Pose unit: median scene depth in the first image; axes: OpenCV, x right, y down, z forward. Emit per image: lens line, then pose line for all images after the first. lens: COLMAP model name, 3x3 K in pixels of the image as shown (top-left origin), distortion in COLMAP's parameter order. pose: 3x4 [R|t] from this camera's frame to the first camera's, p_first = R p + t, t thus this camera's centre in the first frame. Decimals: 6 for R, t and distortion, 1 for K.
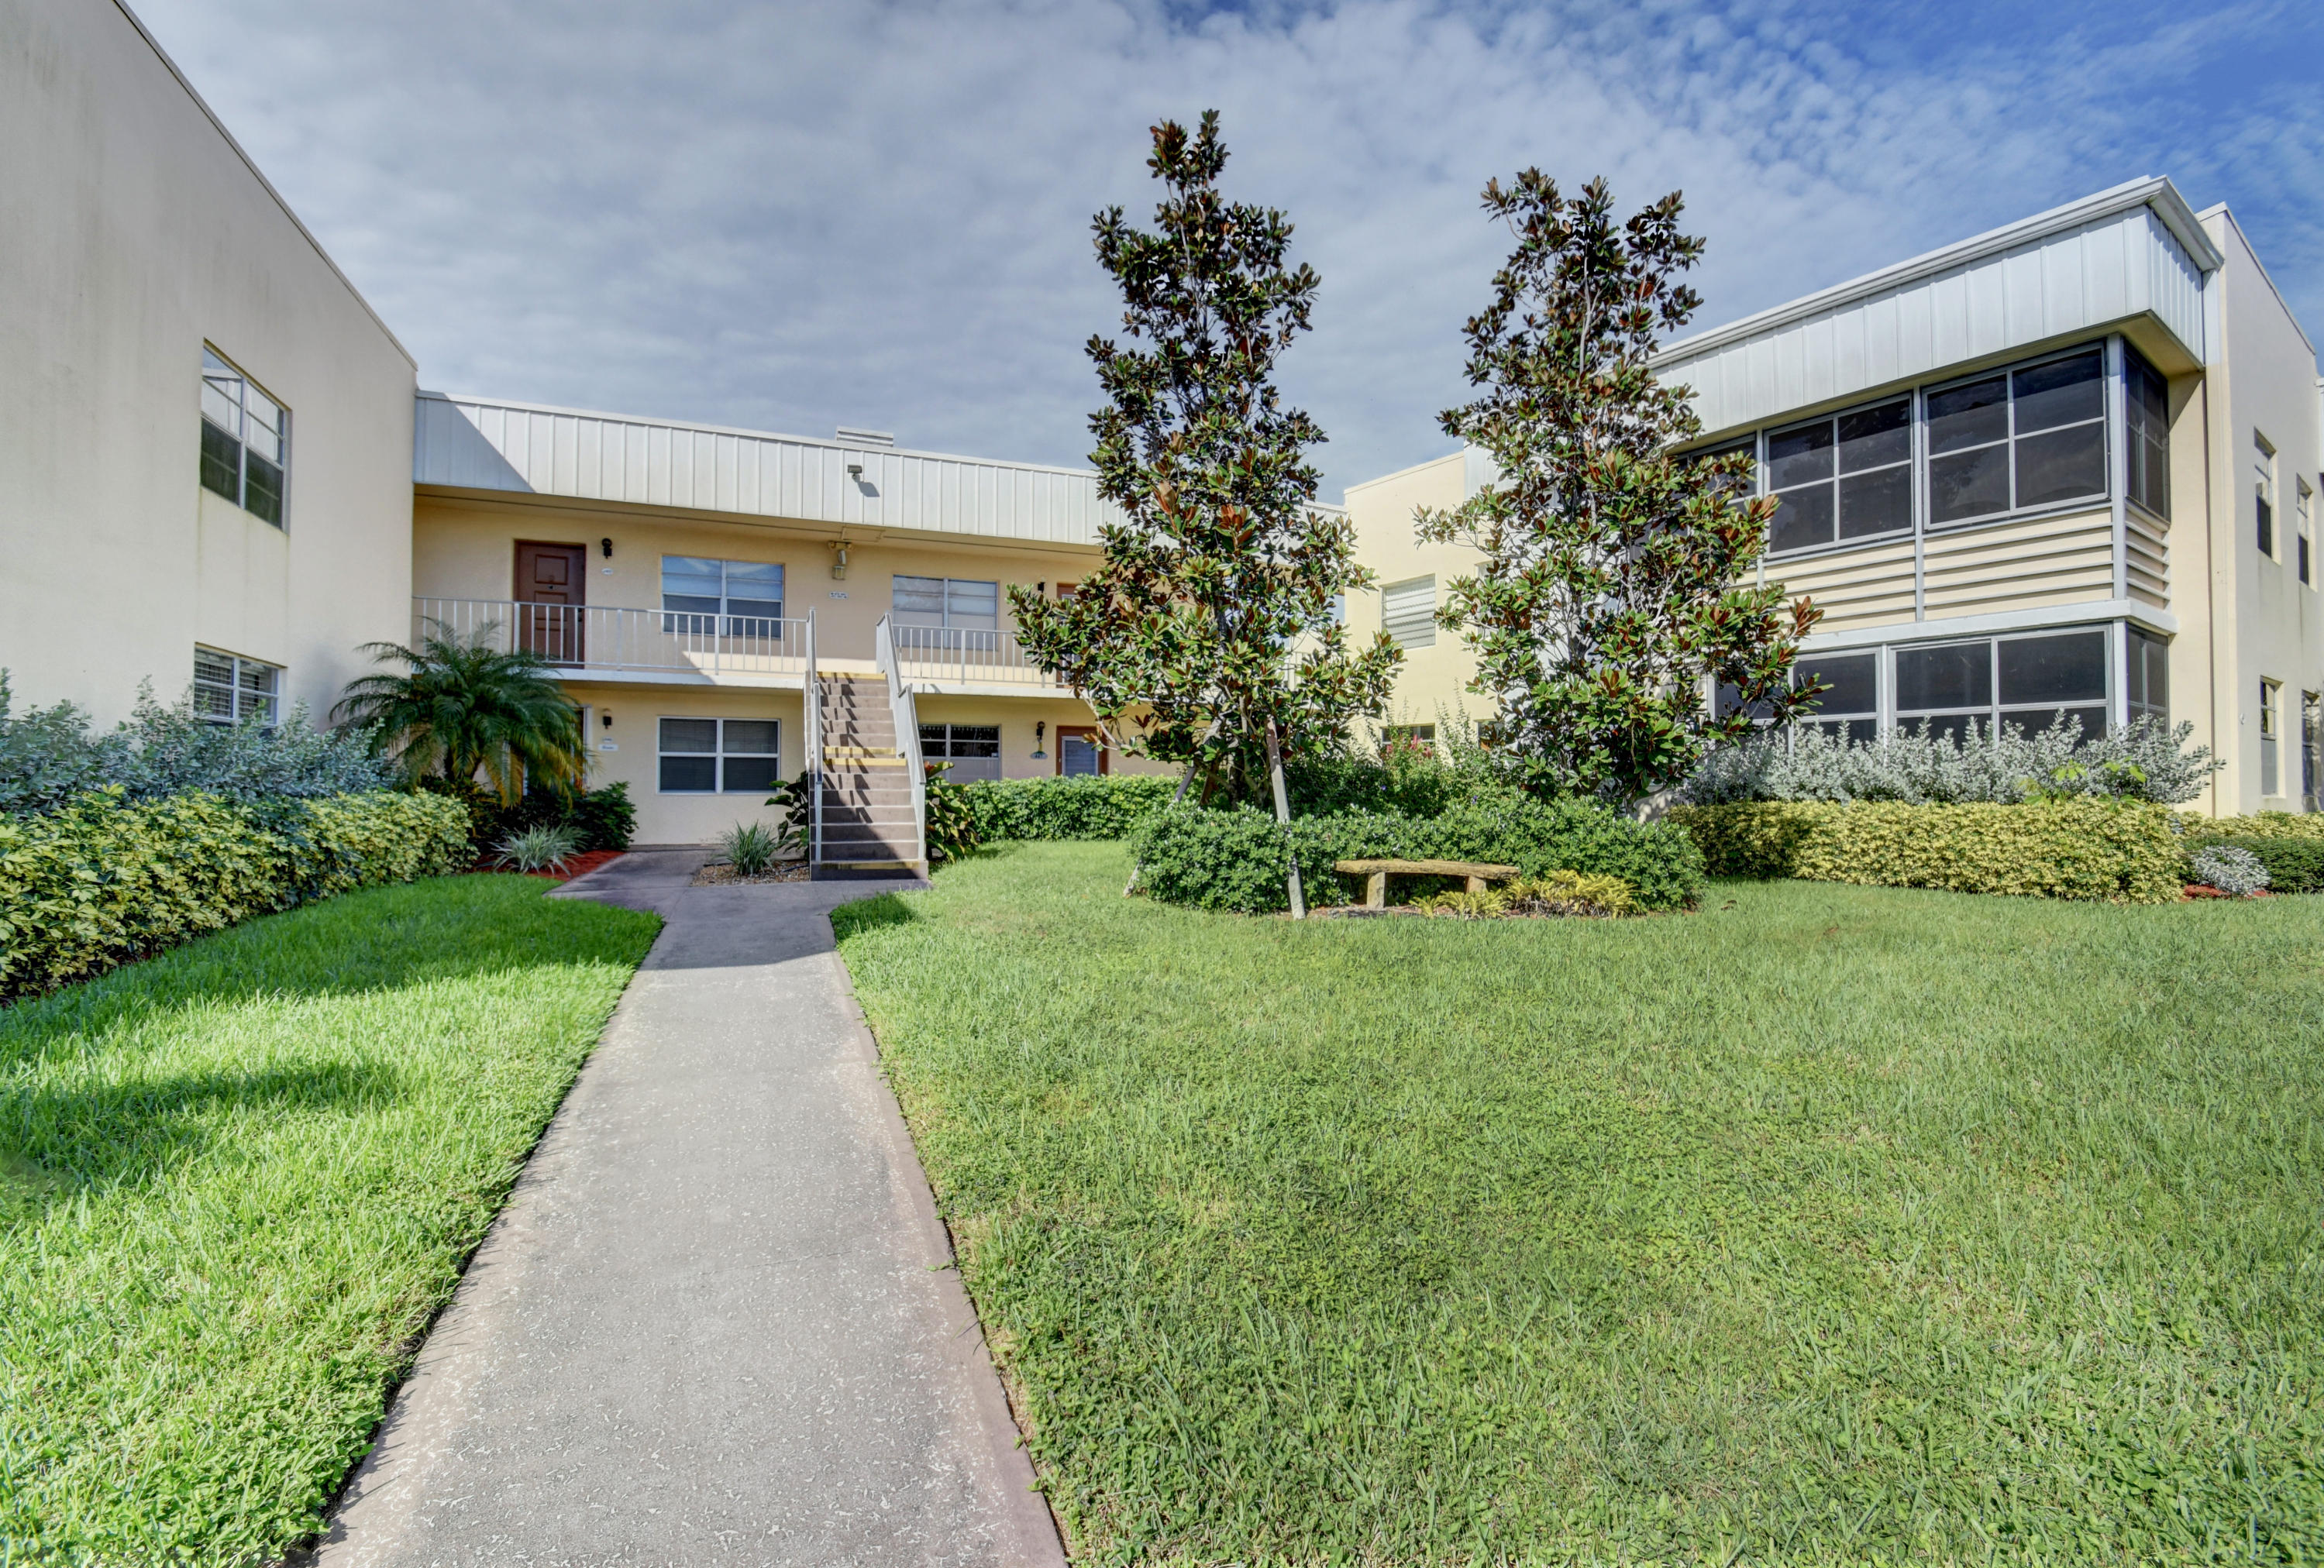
lens RADIAL K [[1051.4, 0, 1189.7], [0, 1051.4, 785.6], [0, 0, 1]] dist [-0.000066, -0.000511]
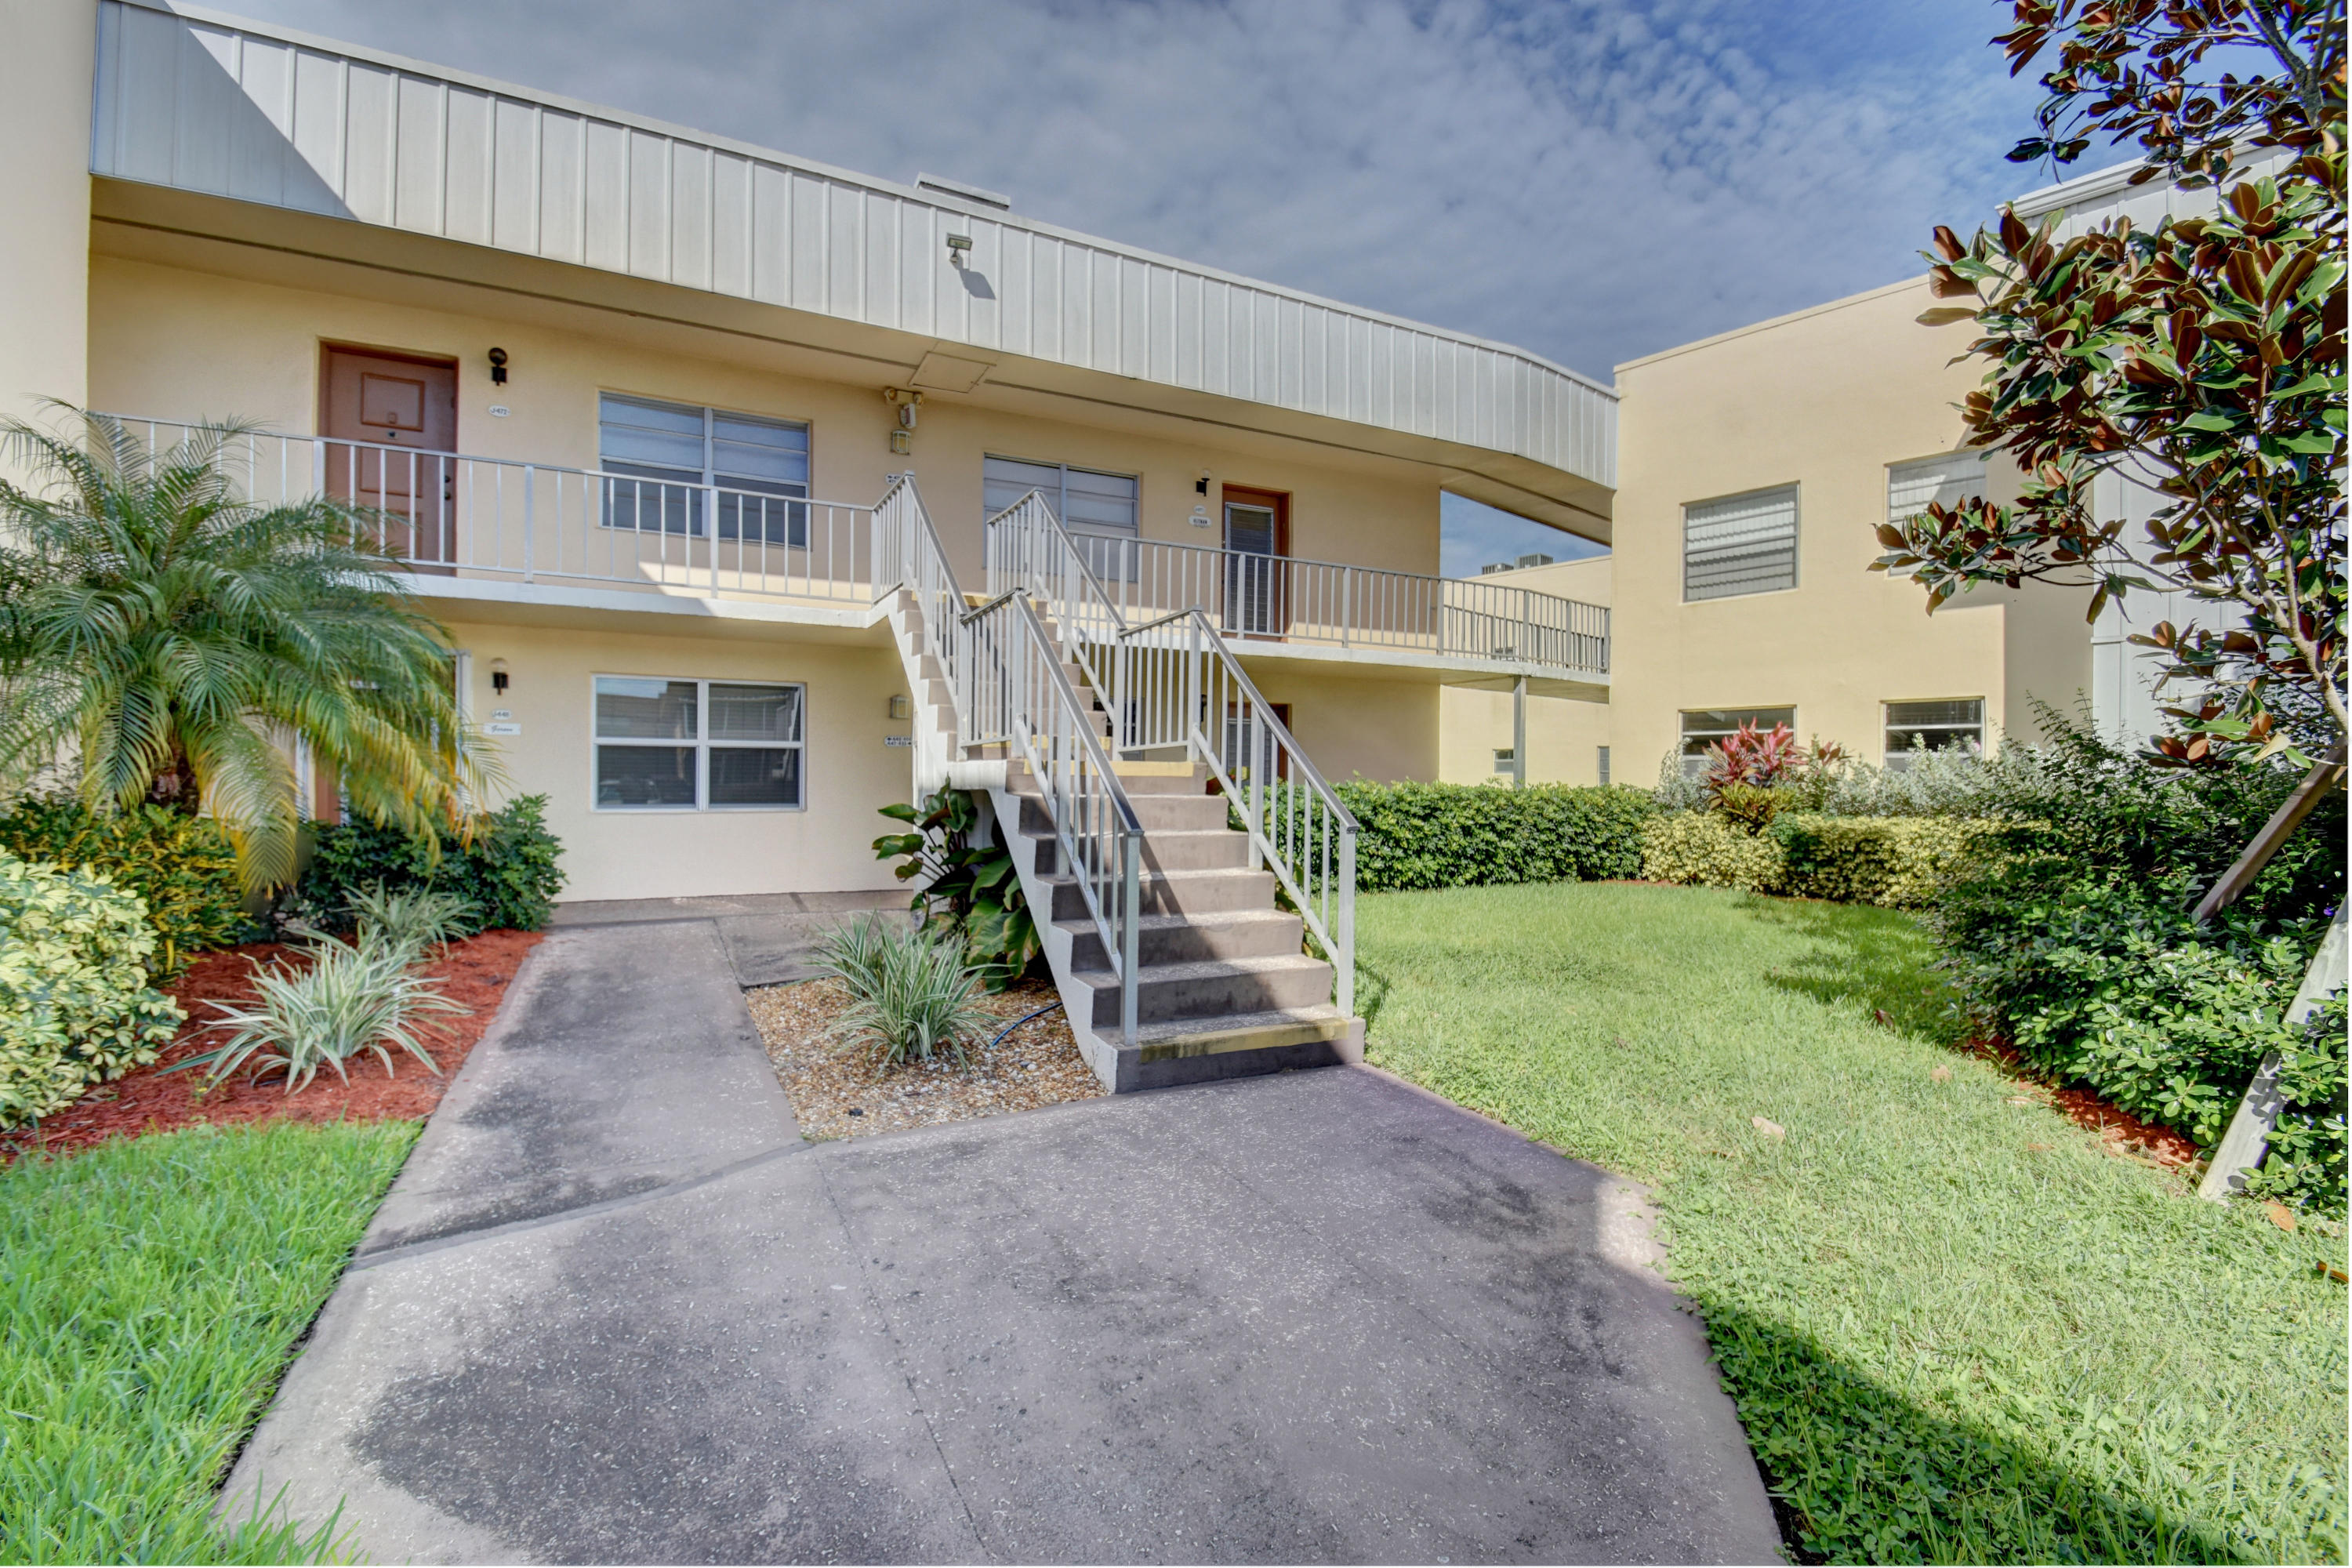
lens RADIAL K [[1025.2, 0, 1166.6], [0, 1025.2, 781.2], [0, 0, 1]] dist [0.001072, -0.005554]
pose [[0.996450, 0.005631, 0.084001, -0.240667], [-0.006416, 0.999938, 0.009080, -0.014733], [-0.083945, -0.009587, 0.996424, 0.416705]]
